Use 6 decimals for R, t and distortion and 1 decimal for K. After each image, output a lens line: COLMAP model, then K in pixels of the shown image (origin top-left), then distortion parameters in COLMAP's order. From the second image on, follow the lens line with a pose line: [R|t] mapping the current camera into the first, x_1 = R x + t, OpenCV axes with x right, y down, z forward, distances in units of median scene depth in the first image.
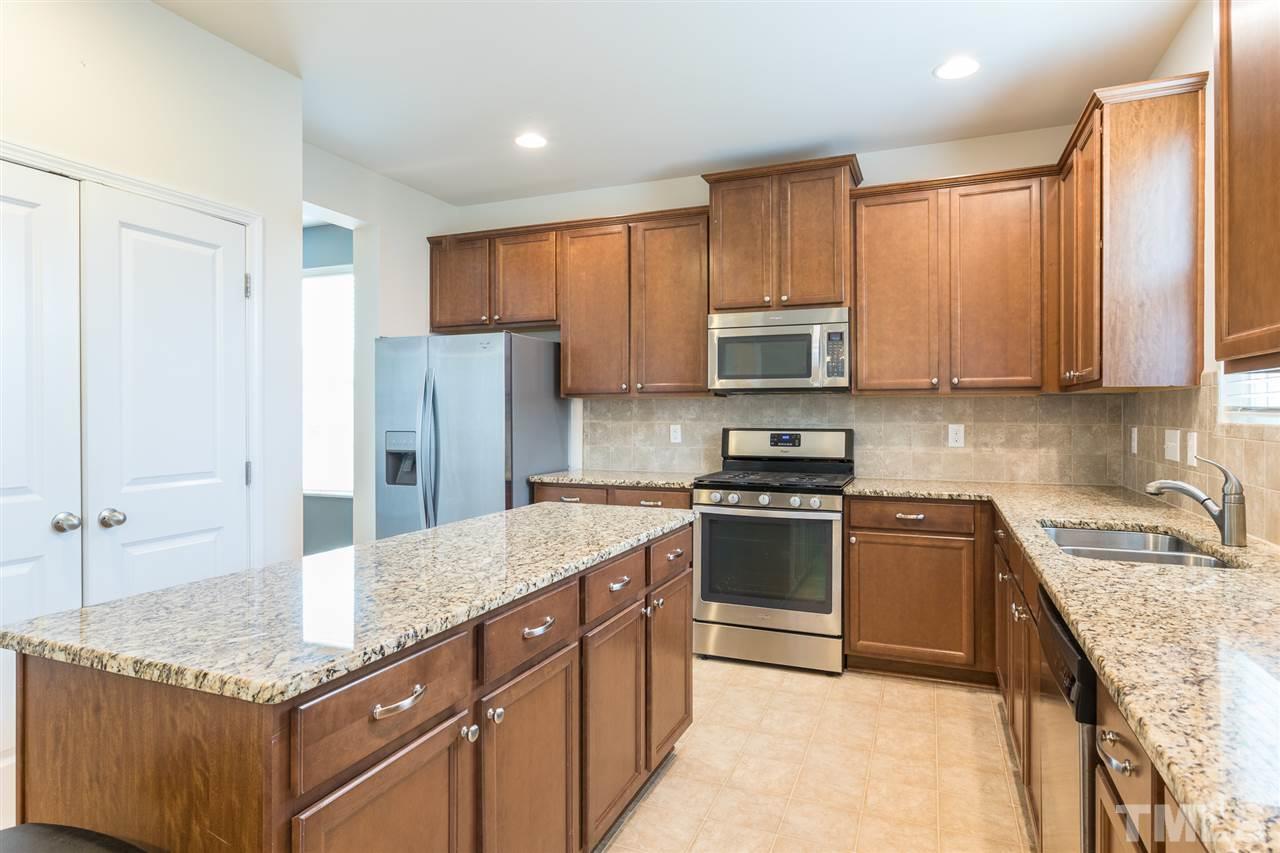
lens RADIAL K [[710.7, 0, 644.5], [0, 710.7, 413.6], [0, 0, 1]] dist [0.003142, 0.000977]
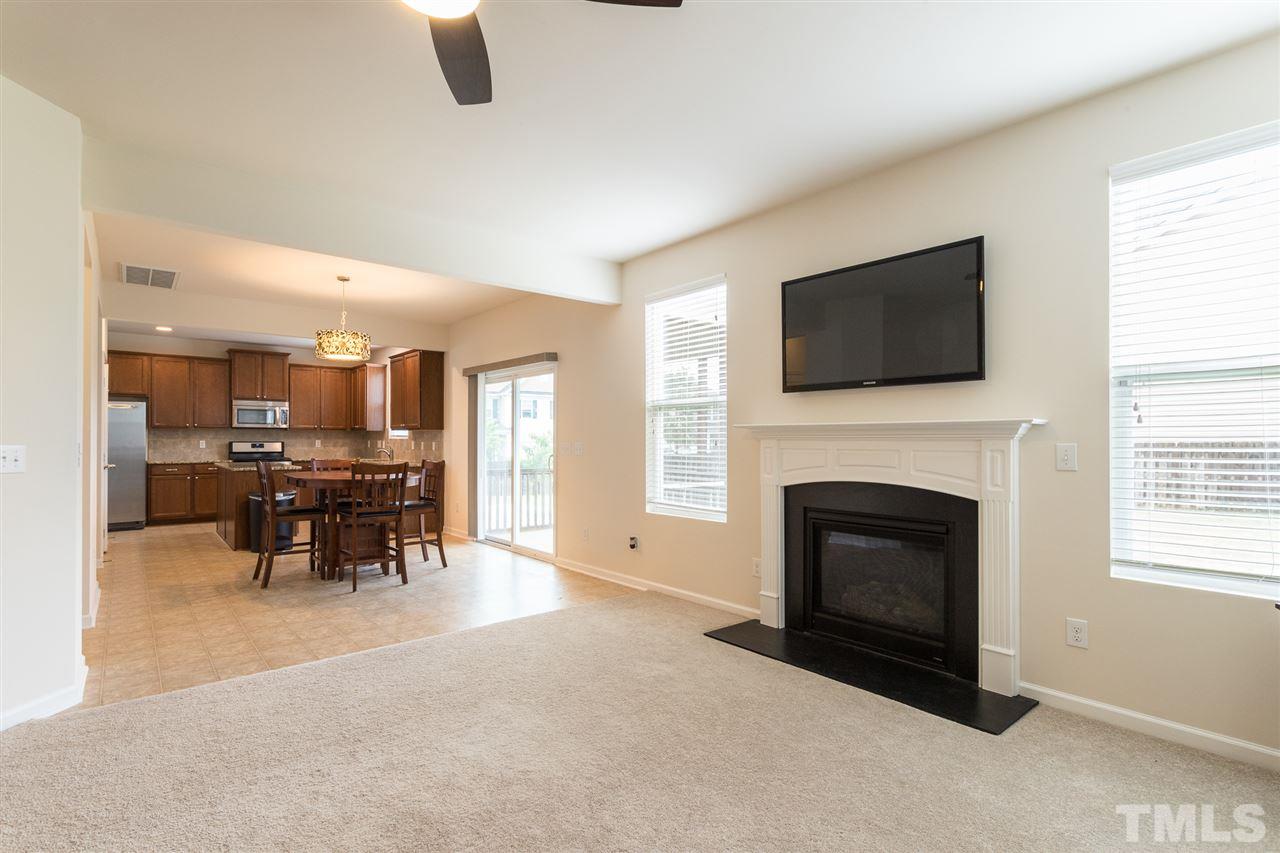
lens RADIAL K [[616.5, 0, 616.8], [0, 616.5, 435.9], [0, 0, 1]] dist [0.029795, 0.000000]
pose [[0.494608, 0.008172, 0.869078, -1.293828], [-0.001712, 0.999963, -0.008428, 0.017867], [-0.869115, 0.002681, 0.494604, -1.507936]]
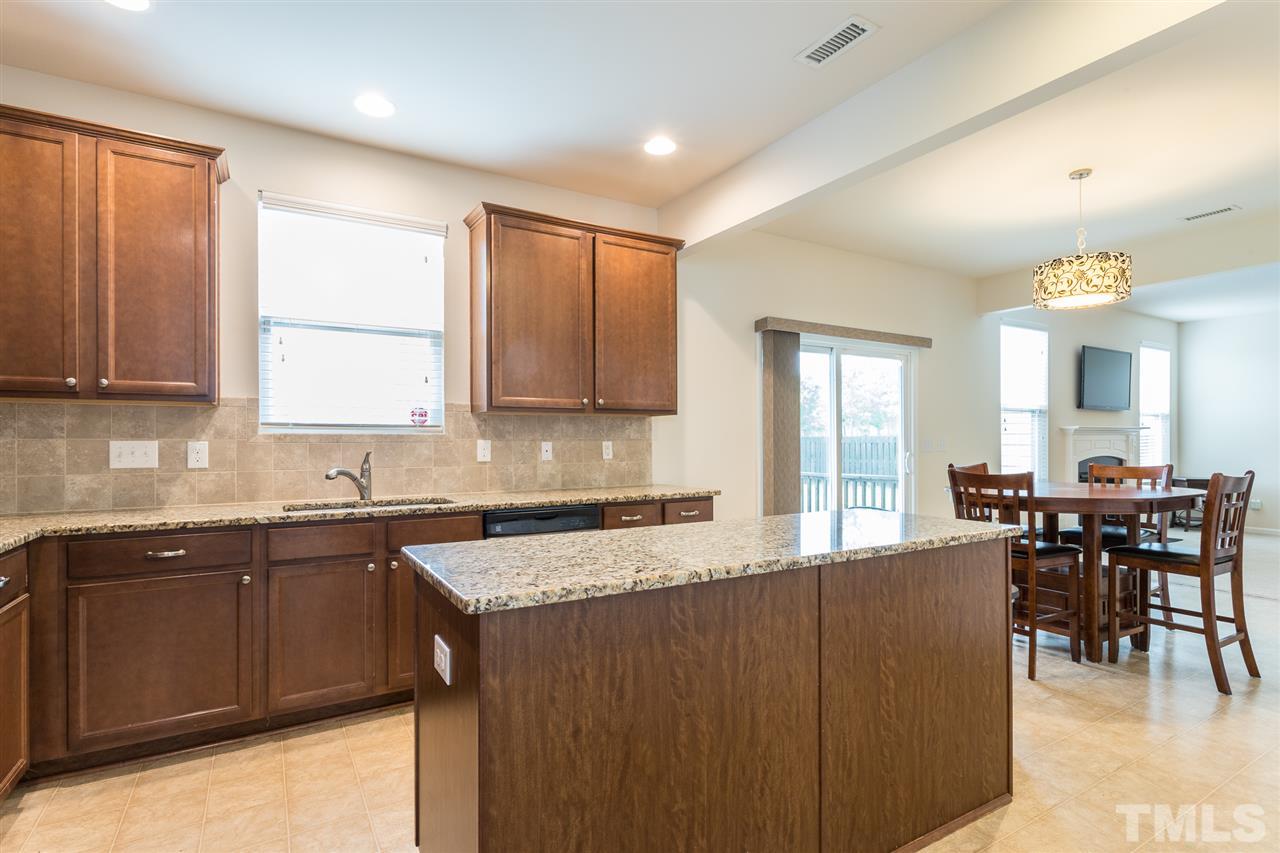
lens RADIAL K [[623.3, 0, 636.4], [0, 623.3, 438.4], [0, 0, 1]] dist [0.001748, 0.000347]
pose [[-0.791917, 0.005309, 0.610605, -0.354702], [0.006041, 0.999981, -0.000860, 0.018188], [-0.610599, 0.003007, -0.791935, 0.940400]]
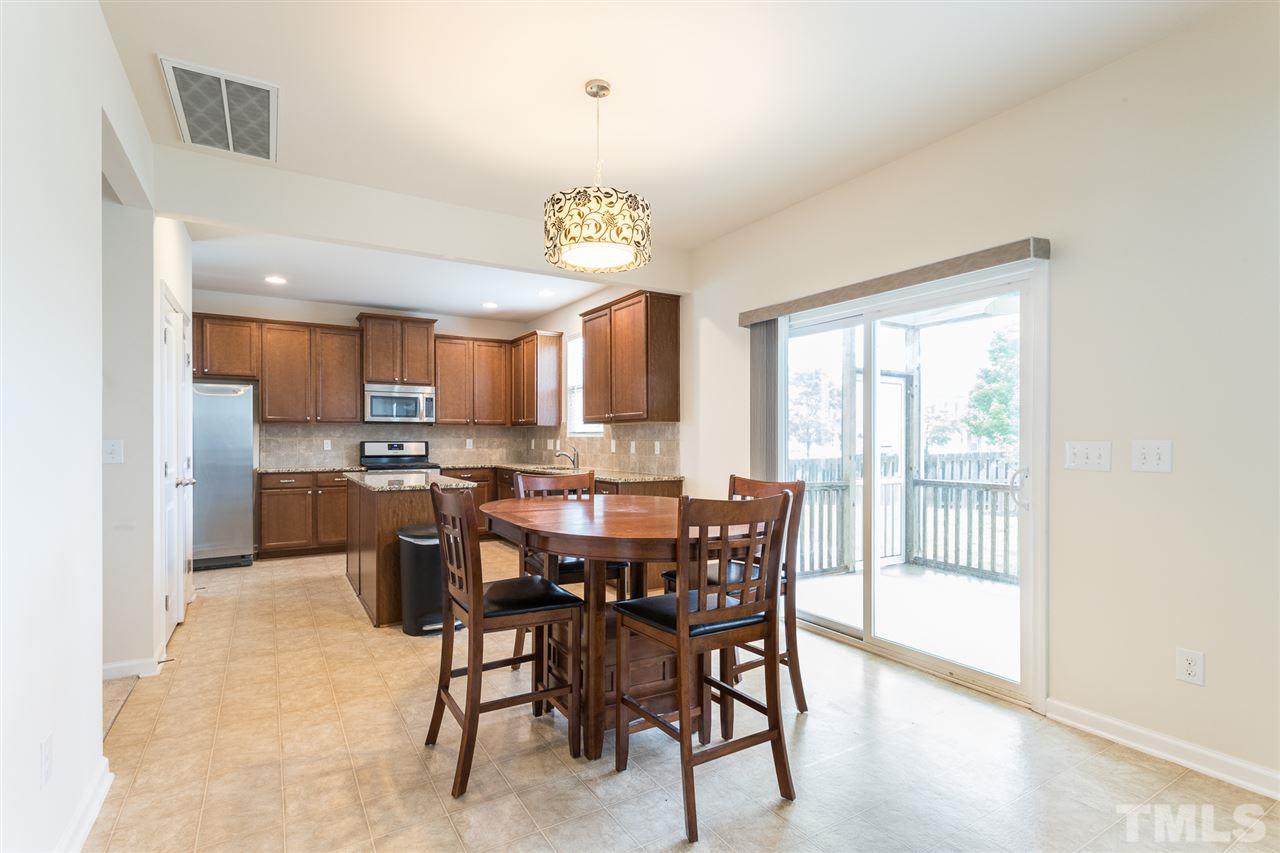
lens RADIAL K [[616.5, 0, 620.2], [0, 616.5, 440.2], [0, 0, 1]] dist [0.034347, 0.000182]
pose [[0.617214, 0.001415, 0.786794, -0.851026], [-0.000391, 0.999999, -0.001492, 0.021456], [-0.786795, 0.000614, 0.617214, -0.642914]]
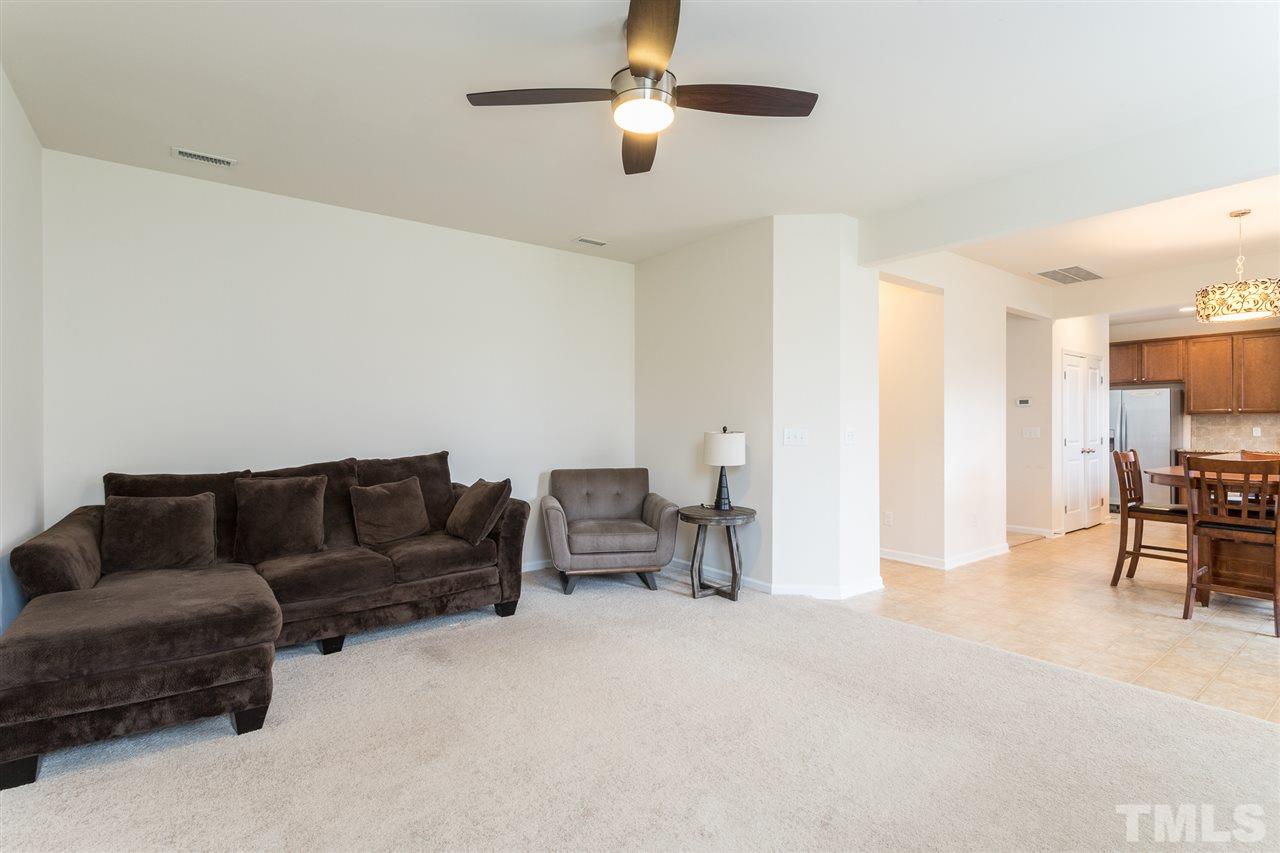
lens RADIAL K [[609.4, 0, 640.0], [0, 609.4, 426.5], [0, 0, 1]] dist [0.002441, 0.000584]
pose [[0.859800, 0.000658, -0.510630, -0.693683], [-0.001136, 0.999999, -0.000624, 0.018424], [0.510629, 0.001117, 0.859800, -1.712763]]
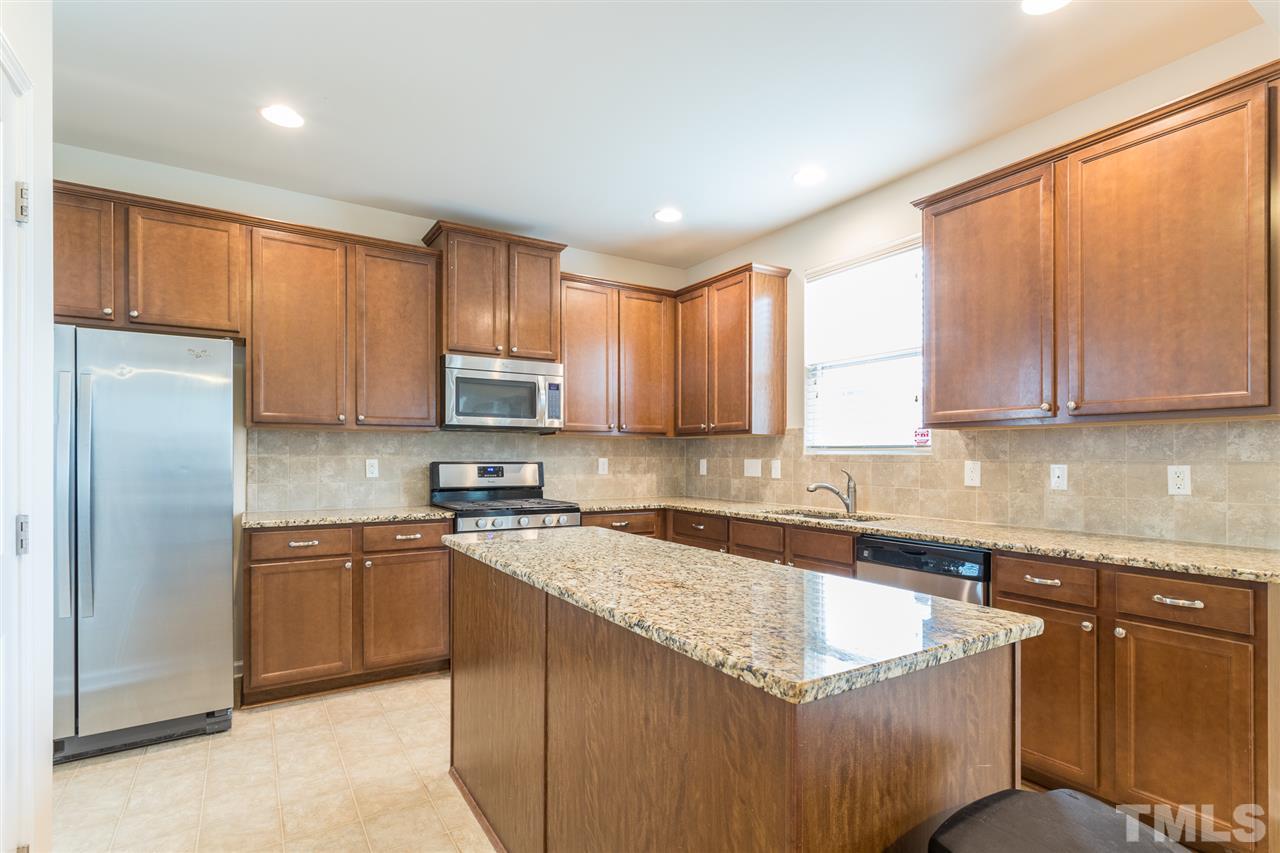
lens RADIAL K [[615.0, 0, 638.5], [0, 615.0, 462.4], [0, 0, 1]] dist [-0.001308, 0.000274]
pose [[0.586734, -0.002372, 0.809776, -0.494016], [-0.002602, 0.999985, 0.004815, 0.017465], [-0.809776, -0.004932, 0.586719, 0.235000]]
